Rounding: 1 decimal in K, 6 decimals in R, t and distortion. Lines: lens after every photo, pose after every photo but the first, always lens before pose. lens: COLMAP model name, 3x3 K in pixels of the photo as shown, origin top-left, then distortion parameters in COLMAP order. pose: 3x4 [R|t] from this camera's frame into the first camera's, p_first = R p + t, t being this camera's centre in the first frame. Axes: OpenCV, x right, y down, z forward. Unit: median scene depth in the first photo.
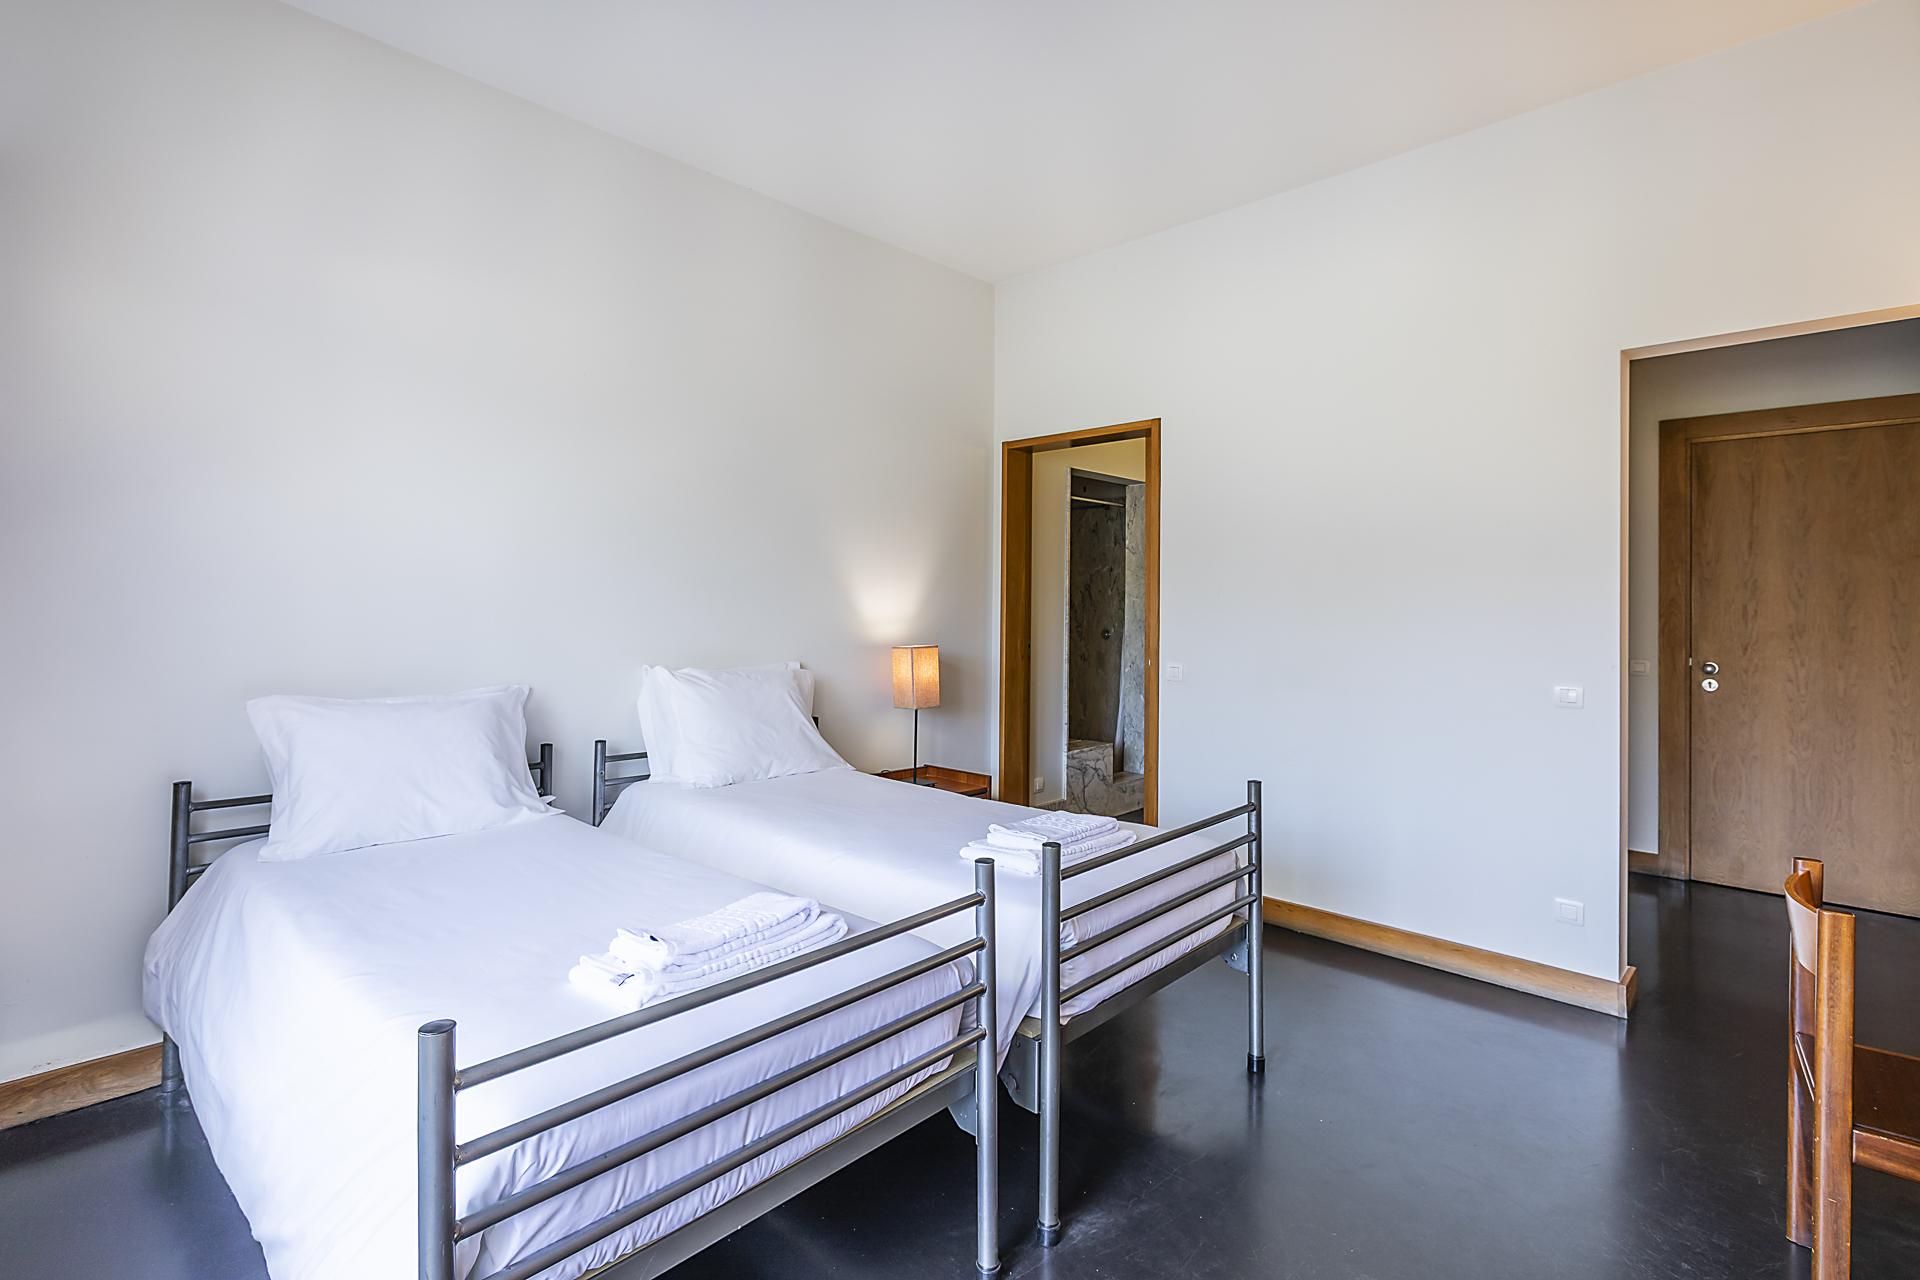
lens RADIAL K [[870.8, 0, 960.0], [0, 870.8, 640.0], [0, 0, 1]] dist [0.024672, -0.009931]
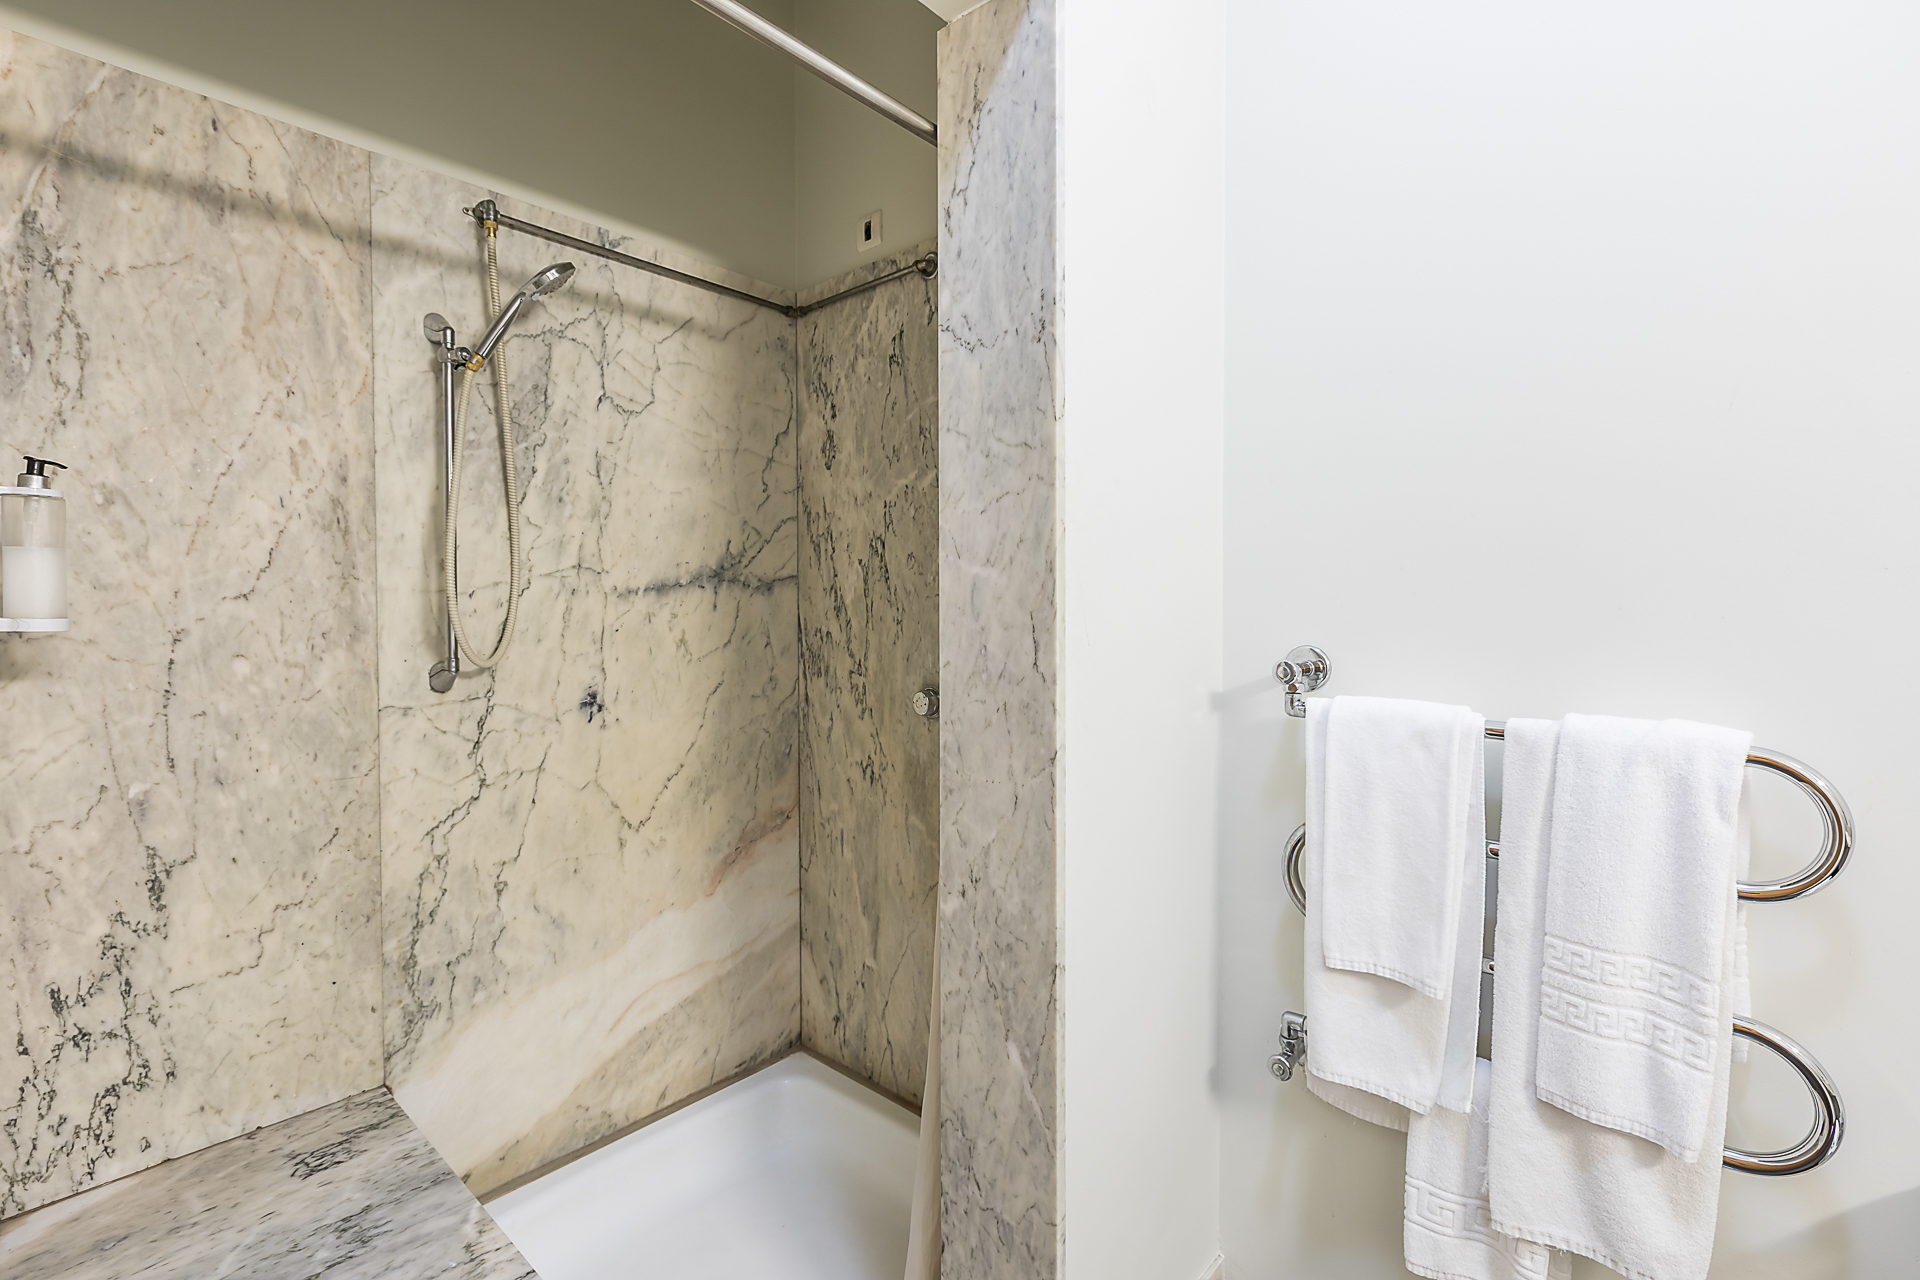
lens RADIAL K [[870.8, 0, 960.0], [0, 870.8, 640.0], [0, 0, 1]] dist [0.024672, -0.009931]
pose [[0.998972, -0.002821, 0.045254, 0.185169], [0.003112, 0.999975, -0.006360, -0.028787], [-0.045235, 0.006494, 0.998955, 0.791572]]
